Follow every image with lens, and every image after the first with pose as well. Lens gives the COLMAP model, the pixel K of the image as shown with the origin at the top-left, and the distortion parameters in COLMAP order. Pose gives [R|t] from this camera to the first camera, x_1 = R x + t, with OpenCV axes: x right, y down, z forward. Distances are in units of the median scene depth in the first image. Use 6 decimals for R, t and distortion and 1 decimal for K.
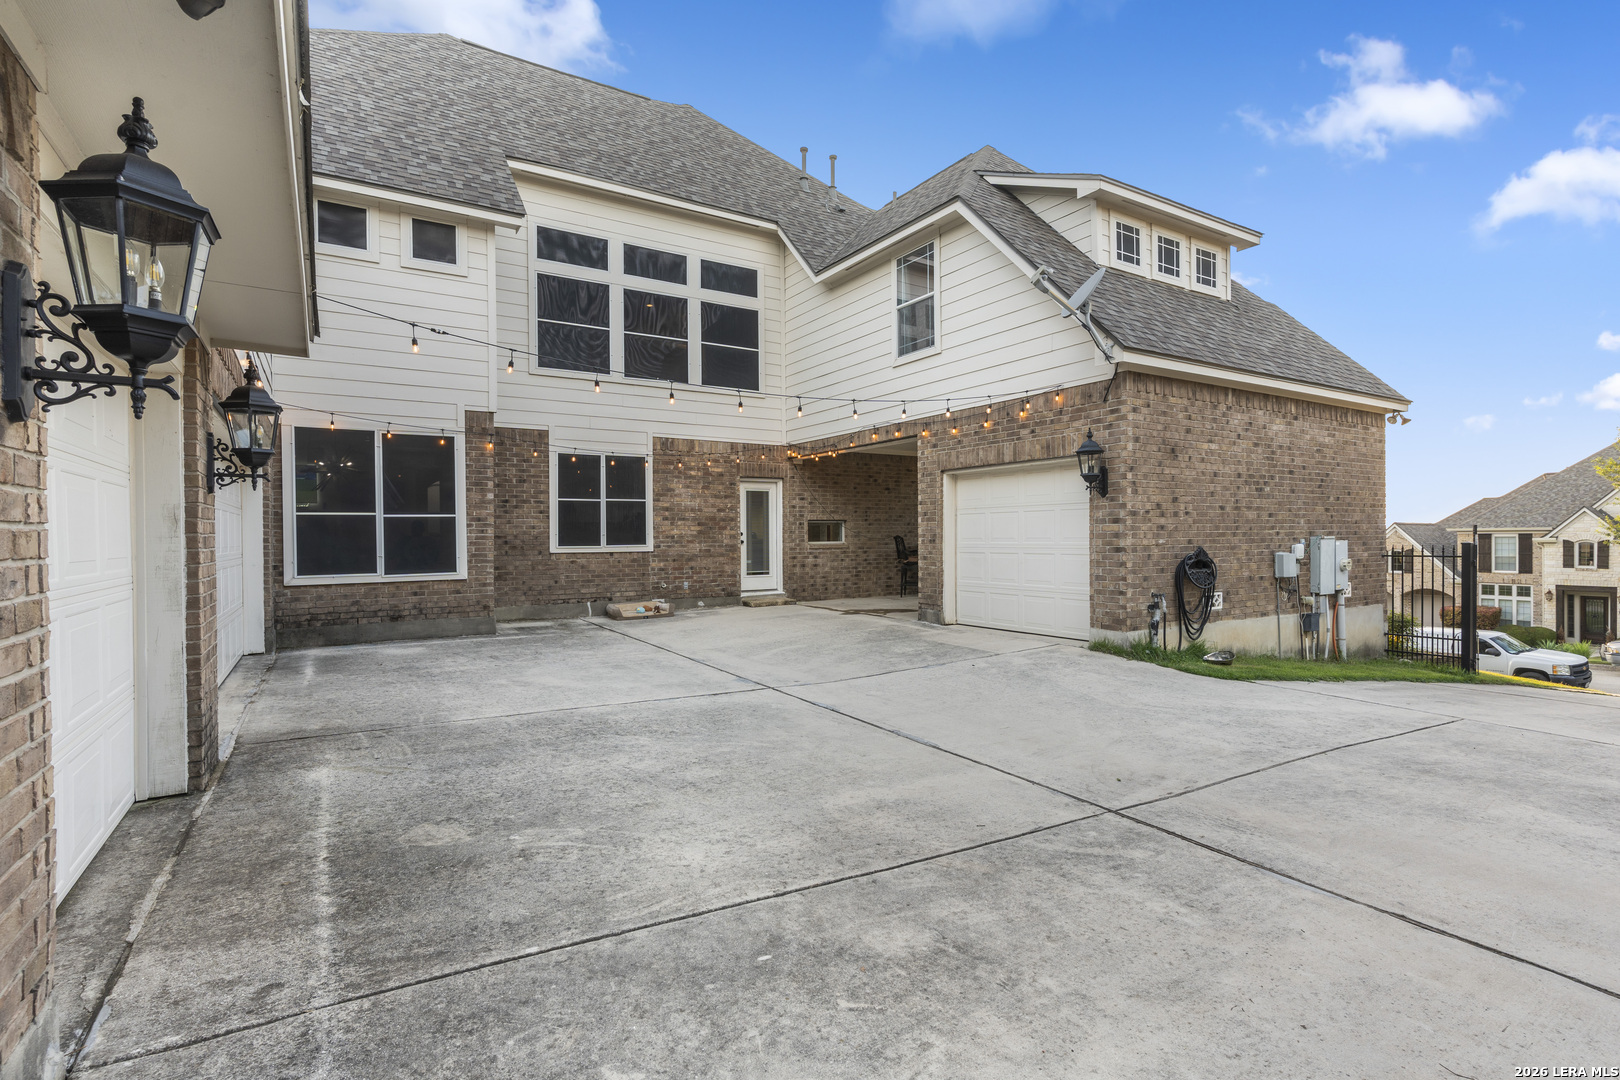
lens RADIAL K [[769.1, 0, 808.3], [0, 769.1, 541.2], [0, 0, 1]] dist [0.001034, 0.000667]
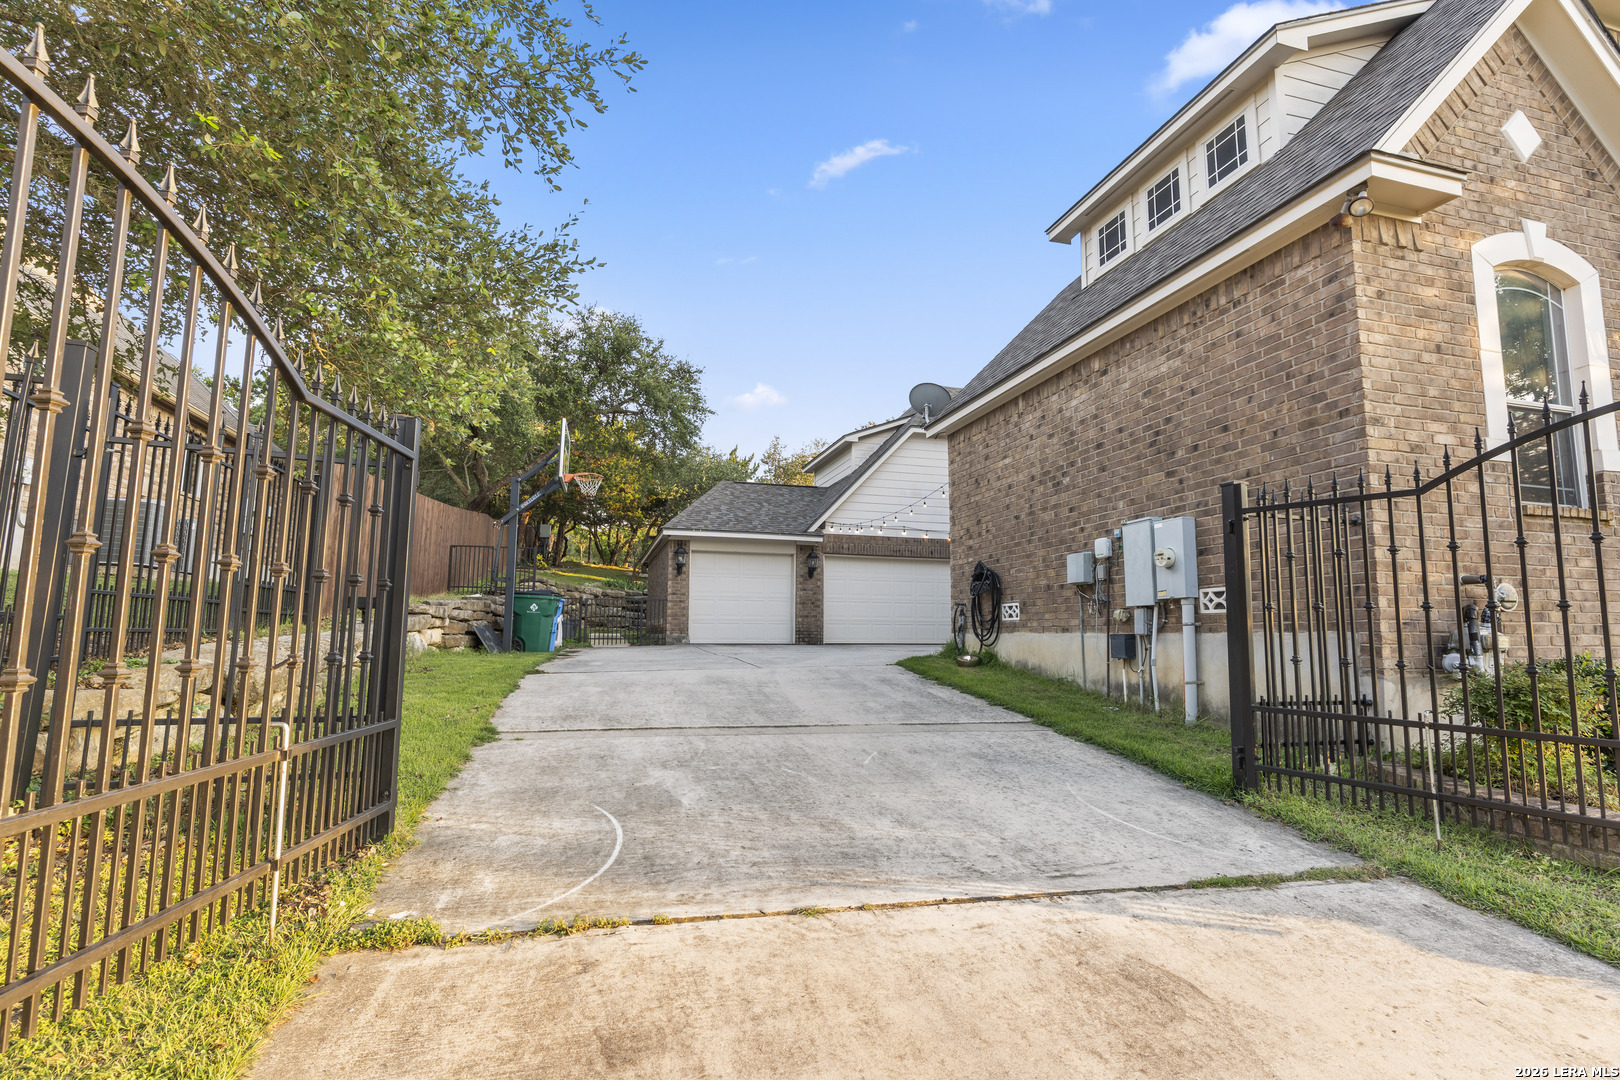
lens RADIAL K [[769.1, 0, 808.8], [0, 769.1, 546.3], [0, 0, 1]] dist [0.001034, 0.000667]
pose [[-0.271713, -0.109860, -0.956087, 1.520633], [-0.012586, 0.993784, -0.110614, 0.103901], [0.962296, -0.018022, -0.271407, 0.991504]]
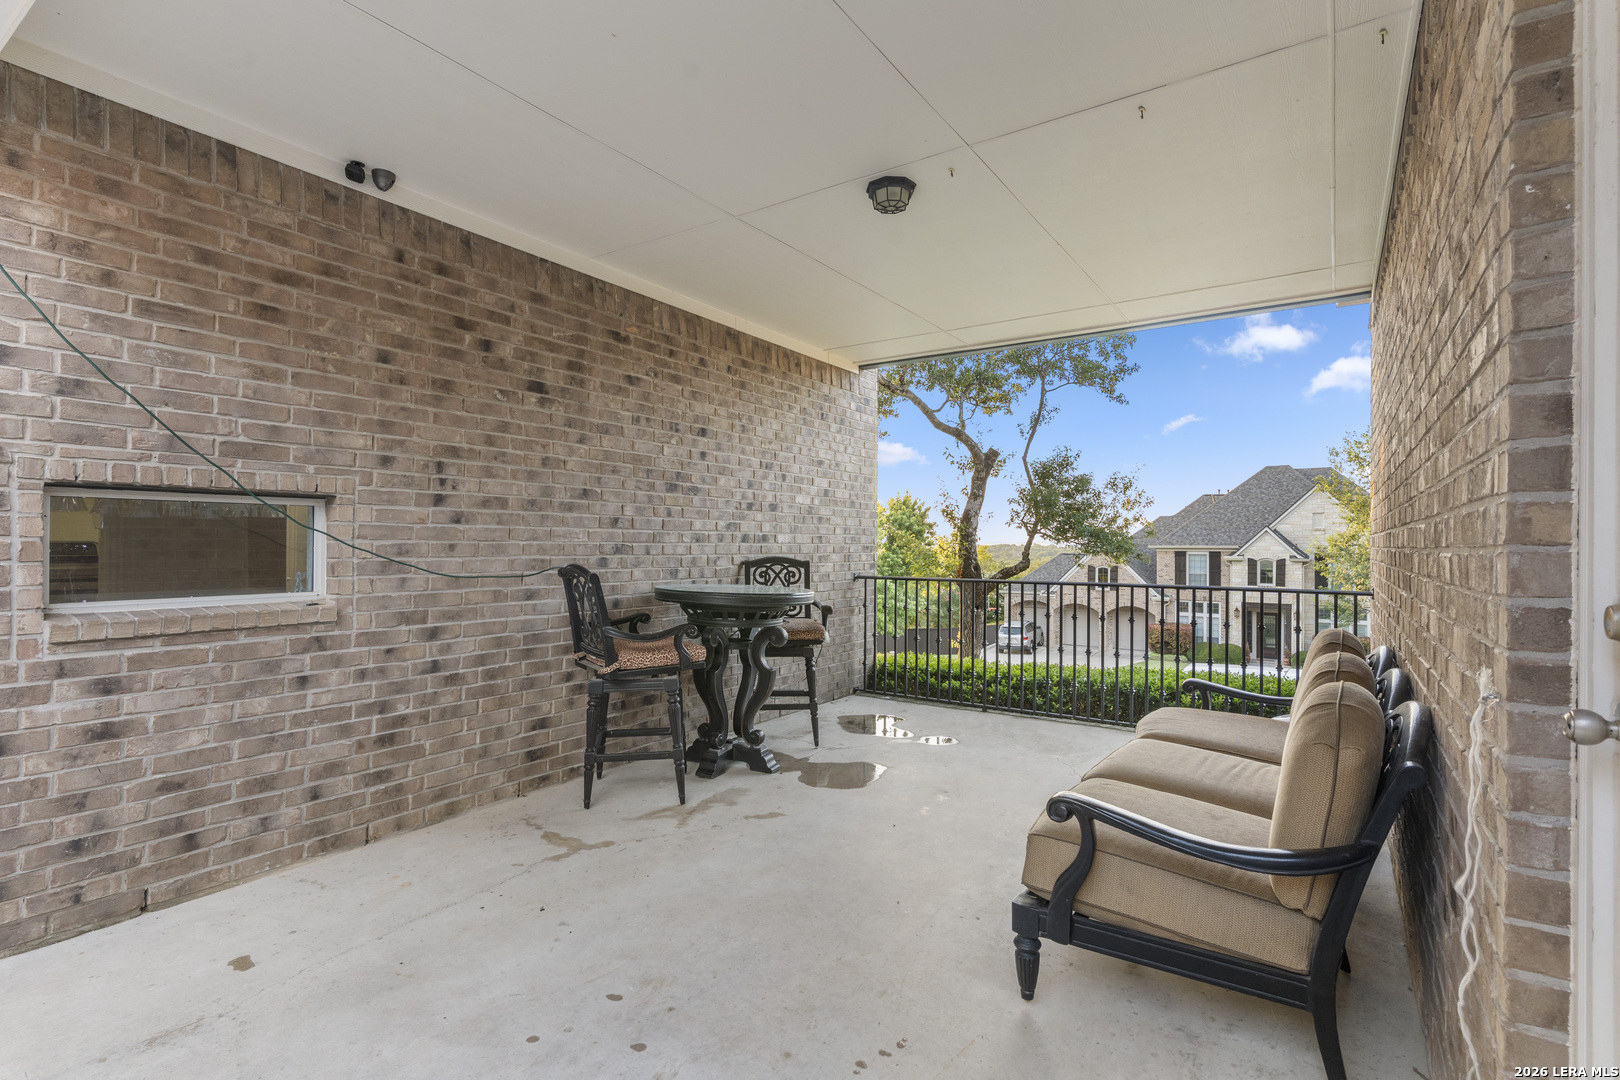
lens RADIAL K [[769.1, 0, 813.5], [0, 769.1, 540.3], [0, 0, 1]] dist [0.001034, 0.000667]
pose [[0.912506, 0.013761, 0.408833, 0.057332], [-0.008281, 0.999851, -0.015172, -0.008338], [-0.408980, 0.010459, 0.912483, 0.501253]]
